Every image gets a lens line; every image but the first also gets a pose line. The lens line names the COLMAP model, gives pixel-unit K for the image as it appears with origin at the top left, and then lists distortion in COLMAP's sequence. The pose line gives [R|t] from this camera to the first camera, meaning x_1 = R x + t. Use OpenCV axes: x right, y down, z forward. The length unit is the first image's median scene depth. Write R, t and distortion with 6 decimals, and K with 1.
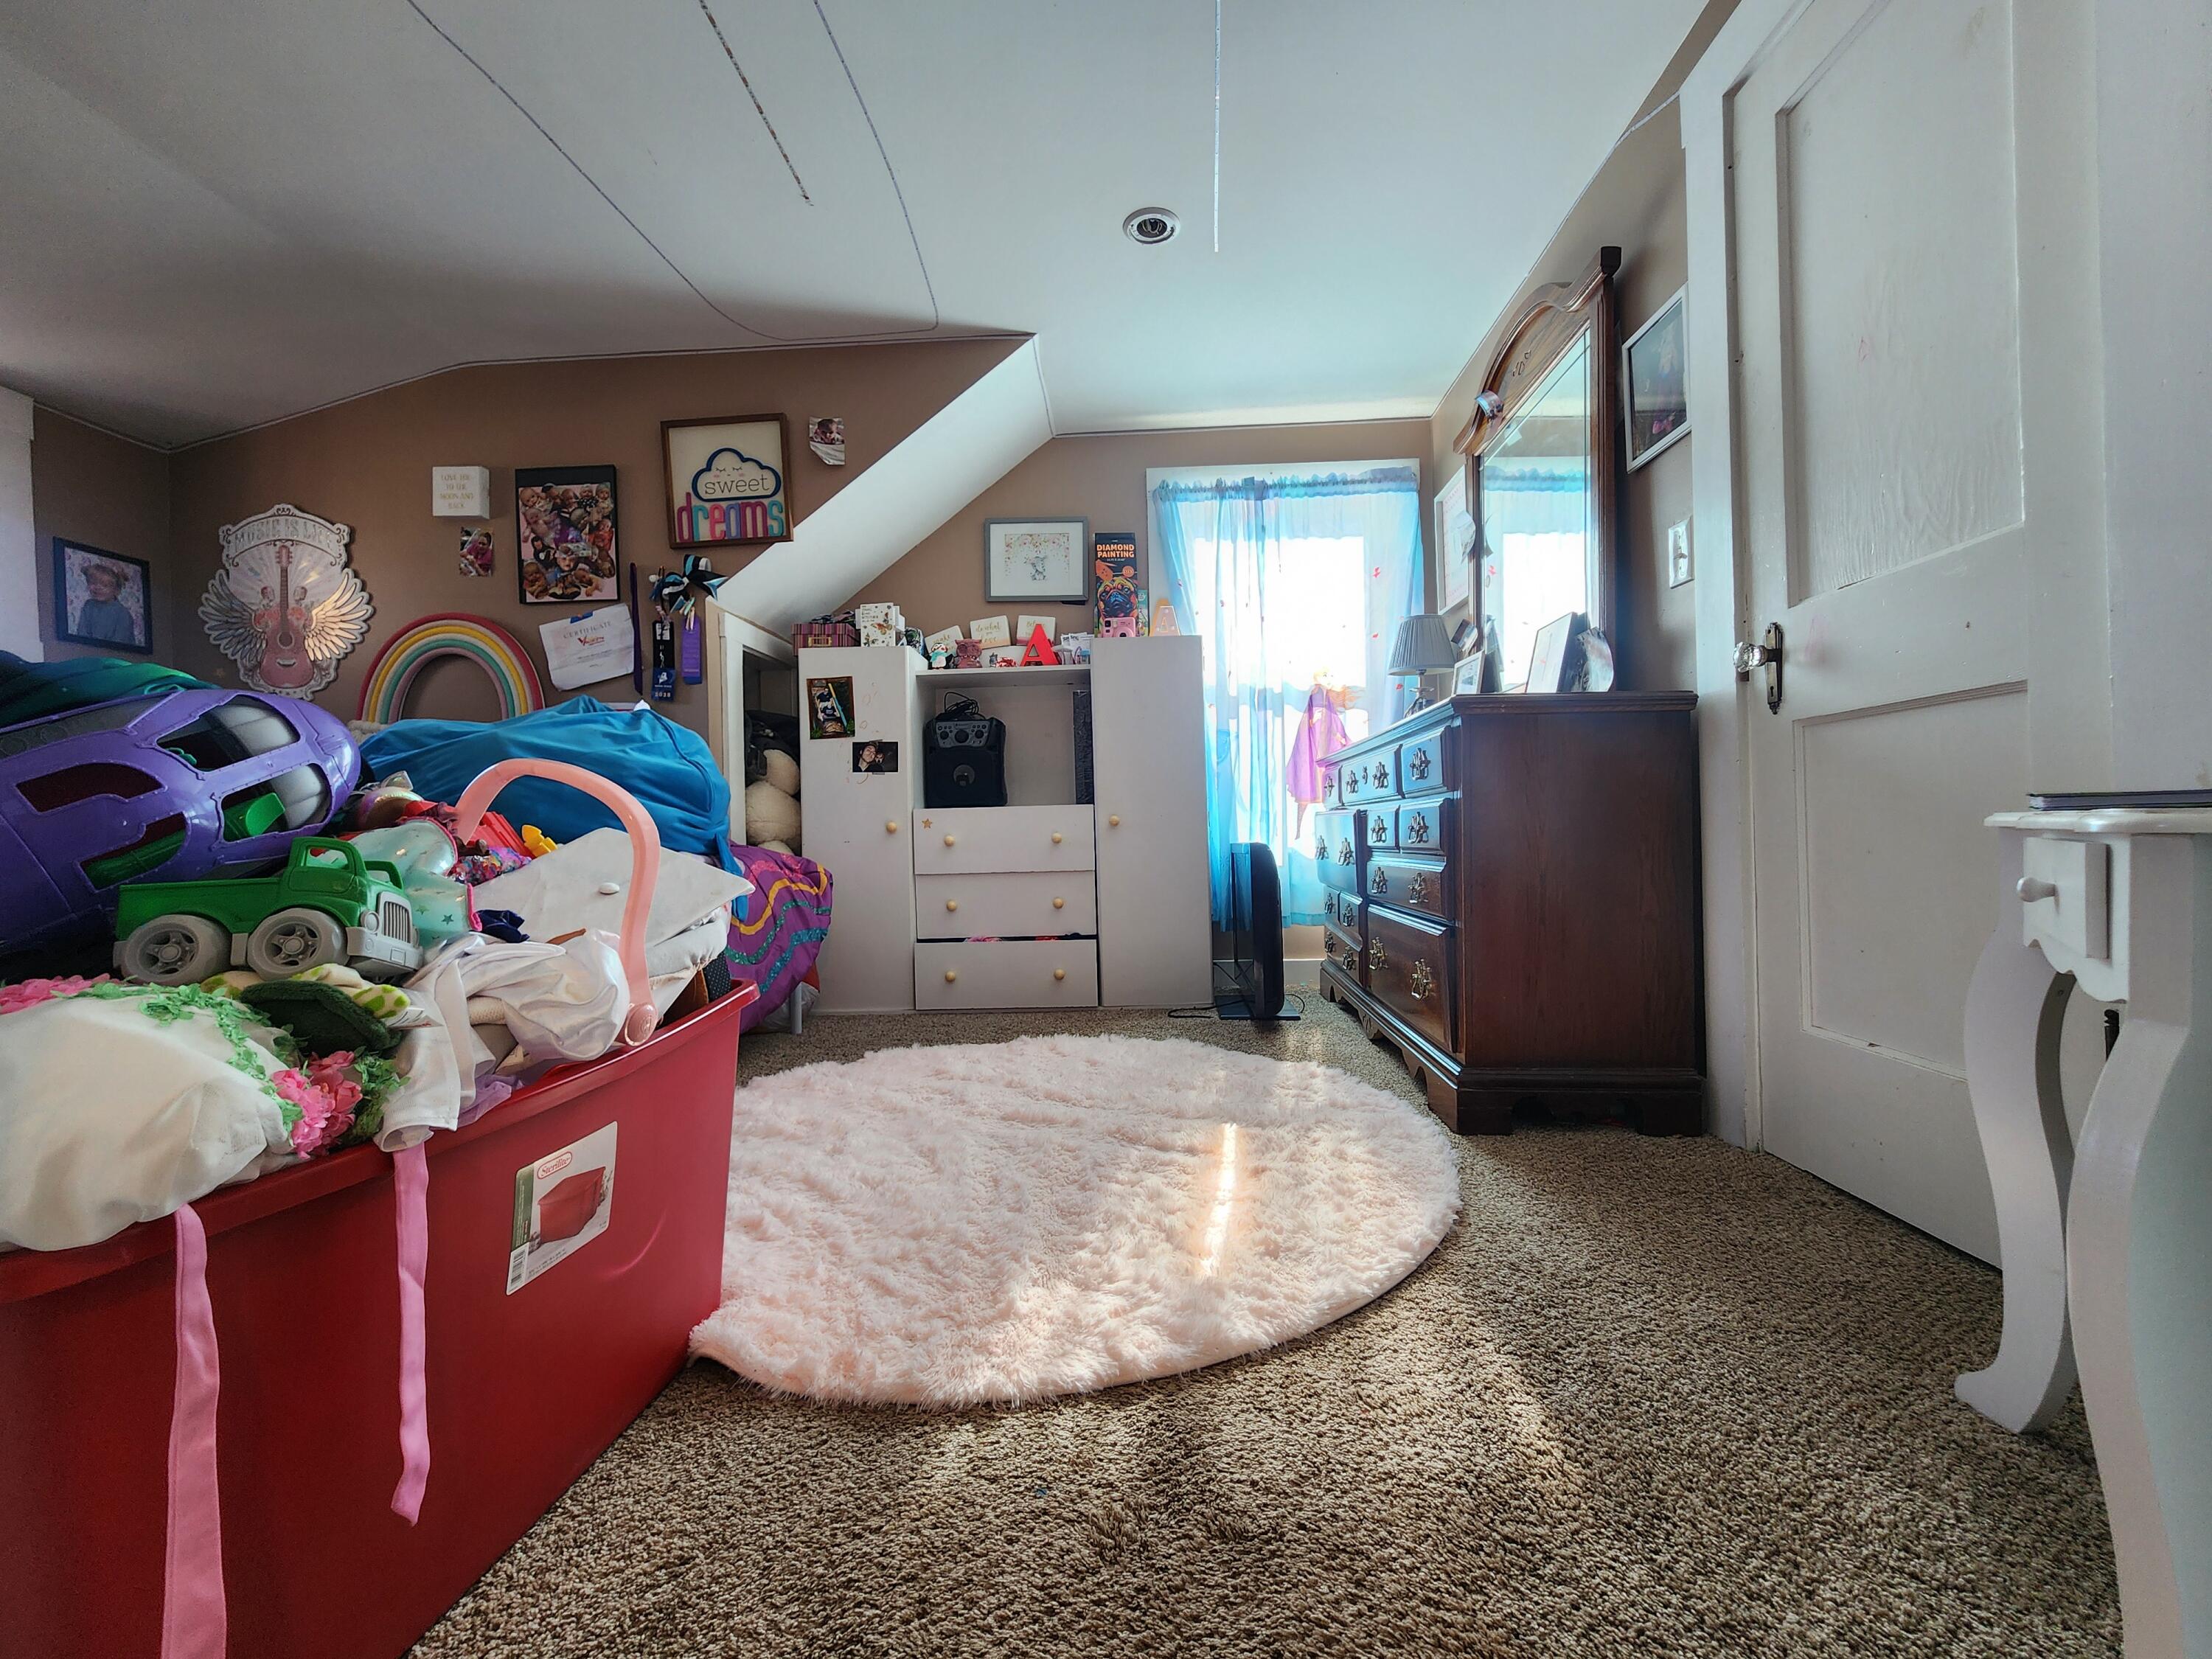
lens RADIAL K [[908.6, 0, 1104.1], [0, 908.6, 831.4], [0, 0, 1]] dist [-0.005371, 0.001117]
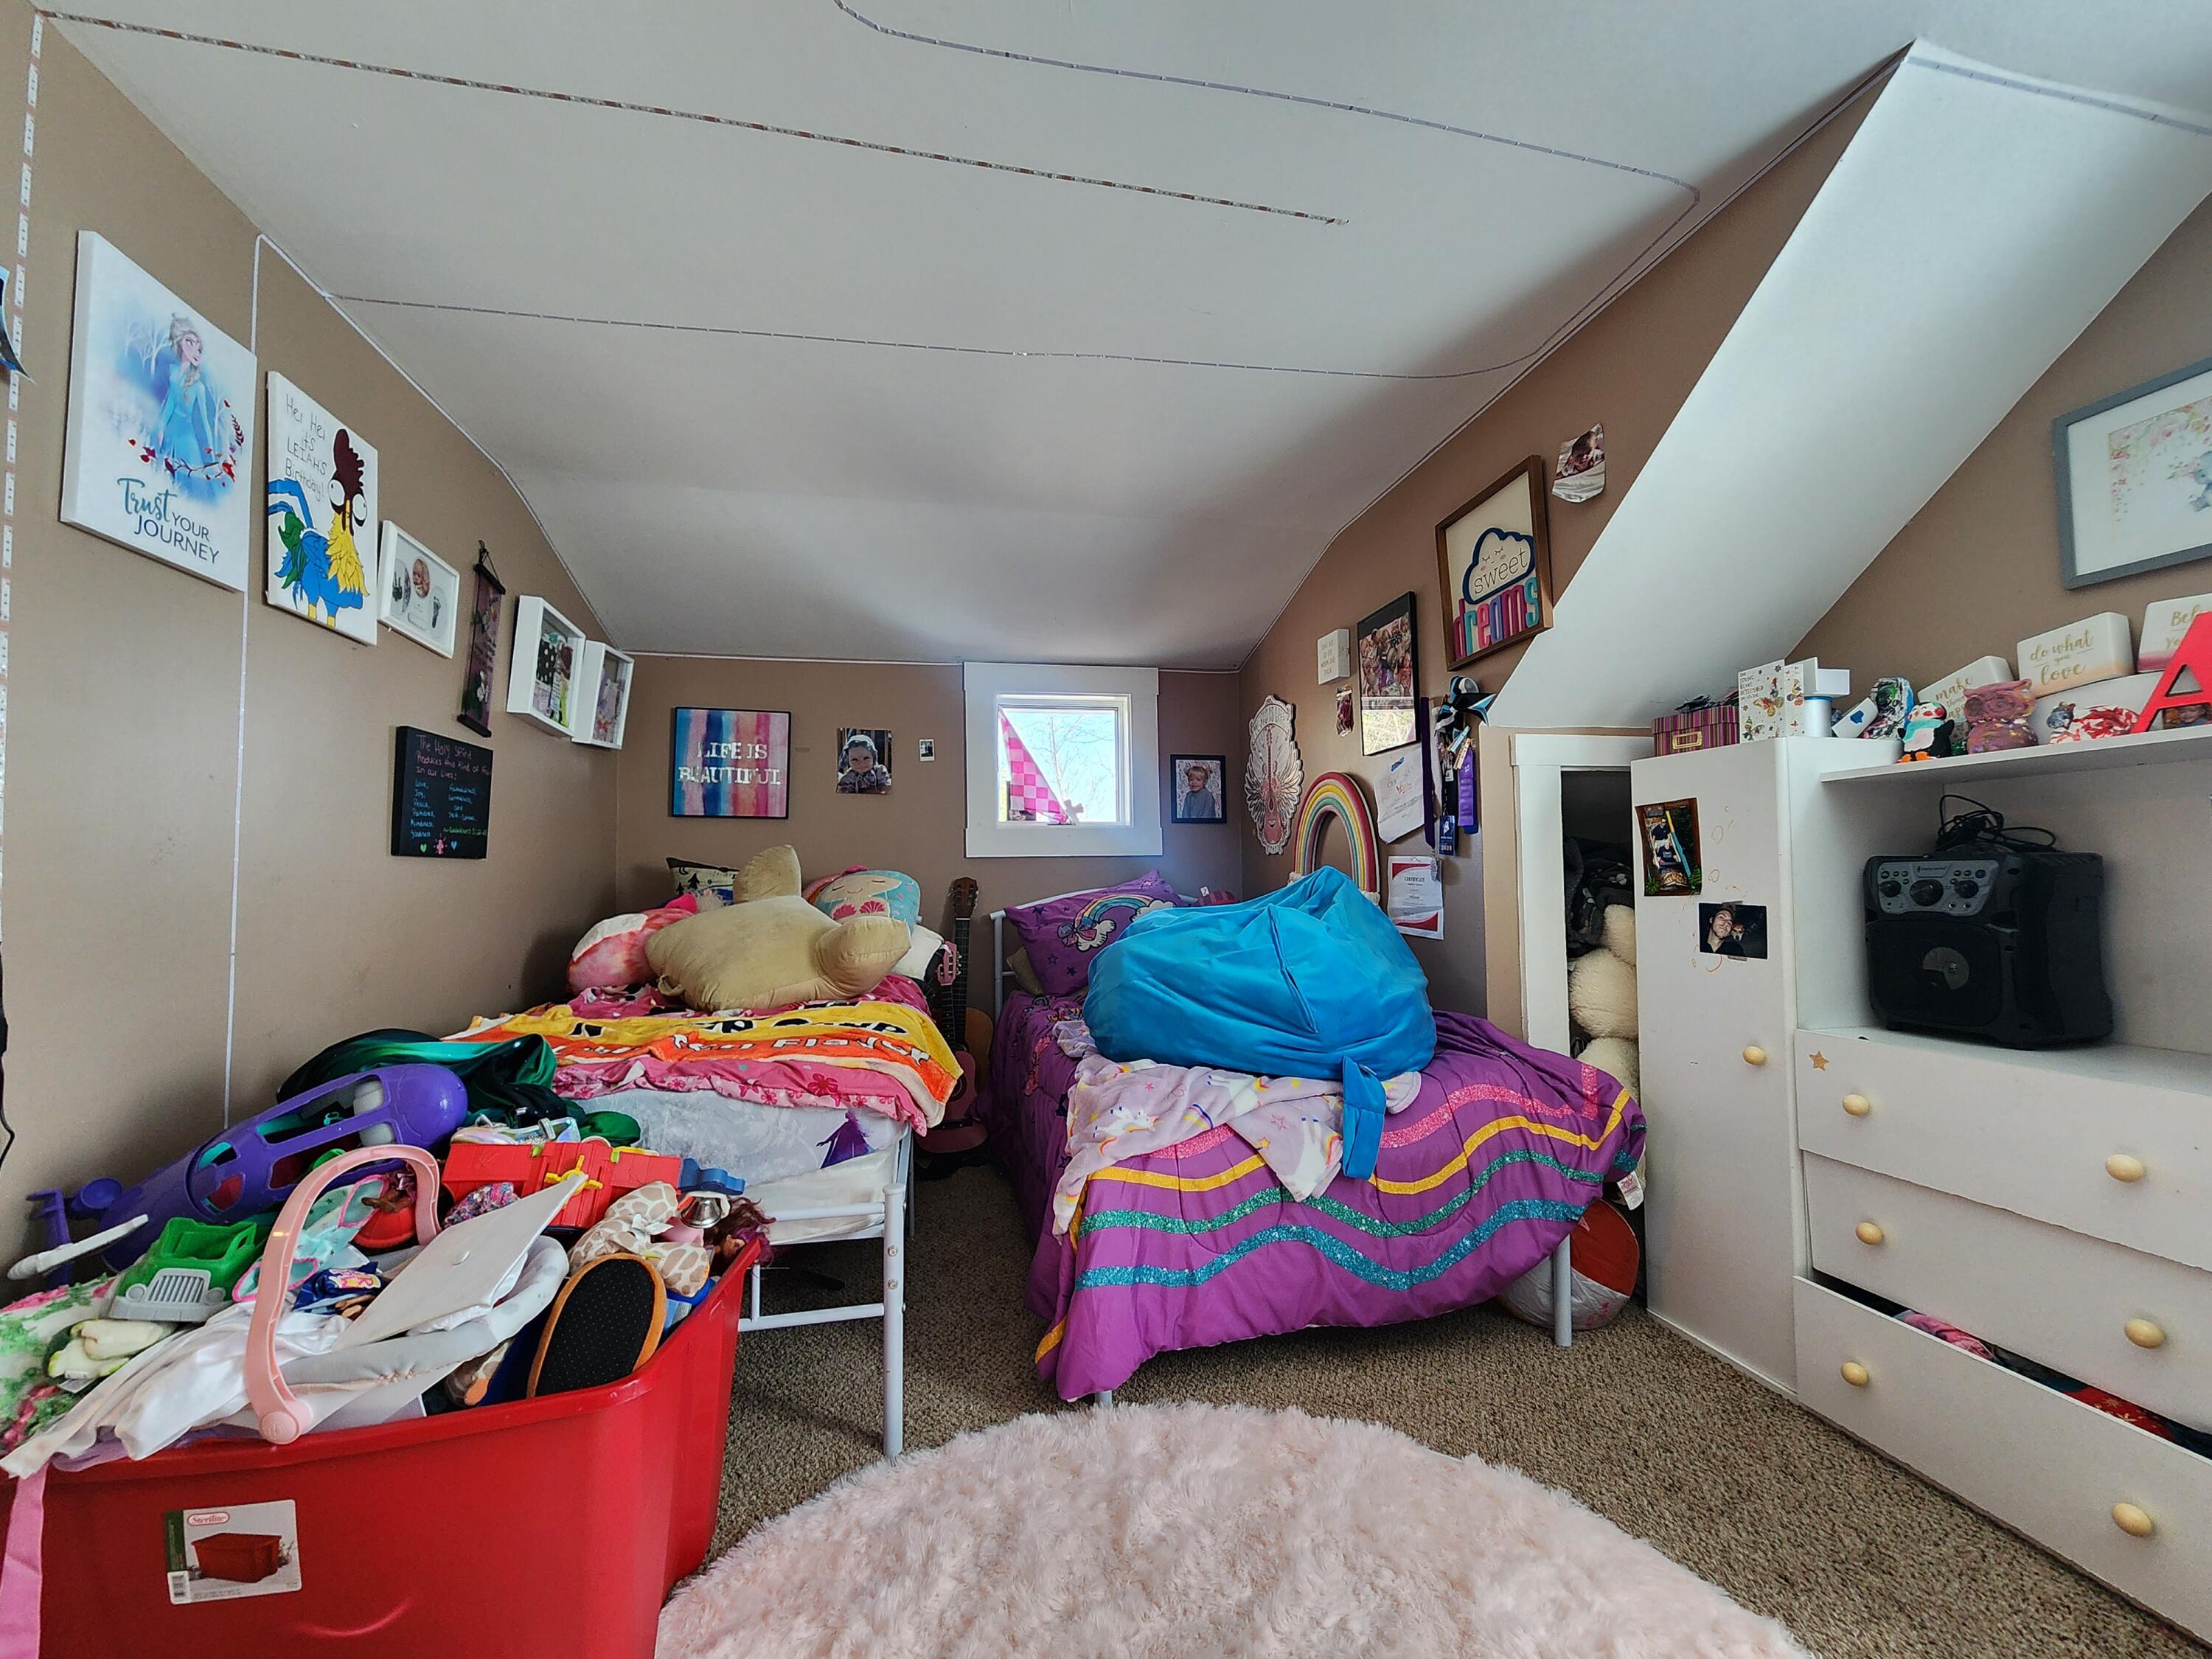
lens RADIAL K [[908.6, 0, 1109.2], [0, 908.6, 837.2], [0, 0, 1]] dist [-0.005371, 0.001117]
pose [[0.253624, -0.028091, -0.966895, 0.240041], [0.001585, 0.999589, -0.028625, -0.136285], [0.967302, 0.005728, 0.253564, 0.485167]]
